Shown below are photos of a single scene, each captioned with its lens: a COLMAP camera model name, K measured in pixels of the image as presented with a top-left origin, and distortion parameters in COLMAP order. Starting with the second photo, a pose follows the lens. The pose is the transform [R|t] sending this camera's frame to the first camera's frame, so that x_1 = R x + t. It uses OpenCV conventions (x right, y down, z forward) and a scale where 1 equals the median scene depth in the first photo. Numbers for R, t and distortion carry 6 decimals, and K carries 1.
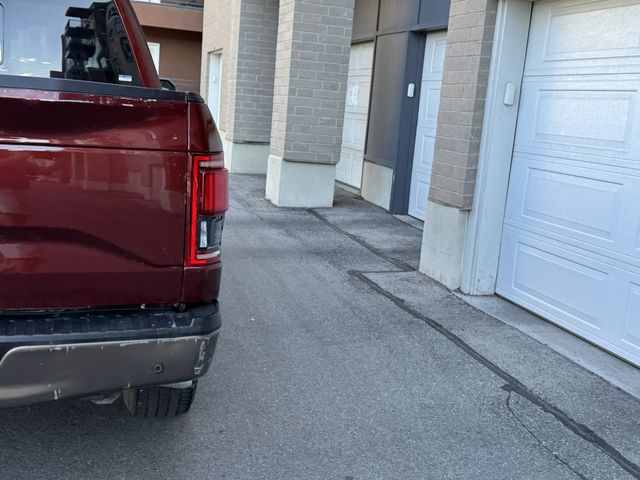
lens RADIAL K [[777.4, 0, 320.8], [0, 777.4, 248.0], [0, 0, 1]] dist [0.213161, -0.484727]
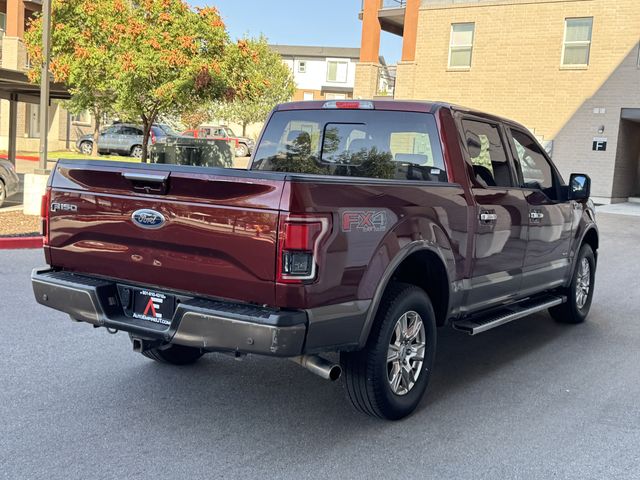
lens RADIAL K [[779.3, 0, 316.4], [0, 779.3, 239.8], [0, 0, 1]] dist [0.202380, -0.444303]
pose [[0.638189, 0.051756, -0.768138, 0.402562], [-0.158552, 0.985186, -0.065348, 0.010812], [0.753377, 0.163495, 0.636941, 0.013539]]
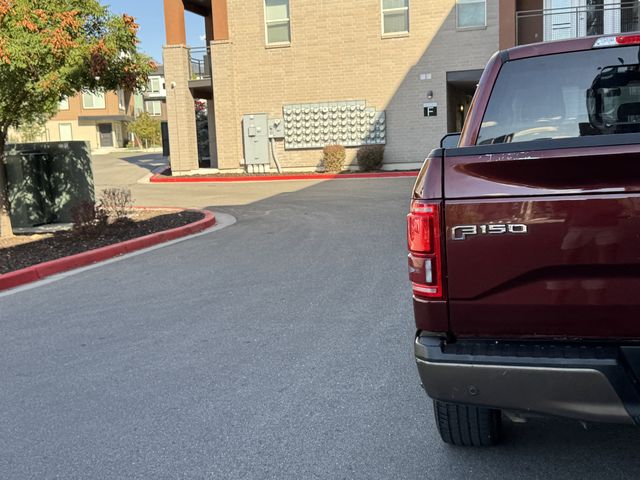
lens RADIAL K [[779.3, 0, 316.4], [0, 779.3, 239.8], [0, 0, 1]] dist [0.202380, -0.444303]
pose [[0.844640, -0.051063, -0.532894, -0.145795], [0.013123, 0.997116, -0.074747, 0.005432], [0.535174, 0.056141, 0.842874, -0.098084]]
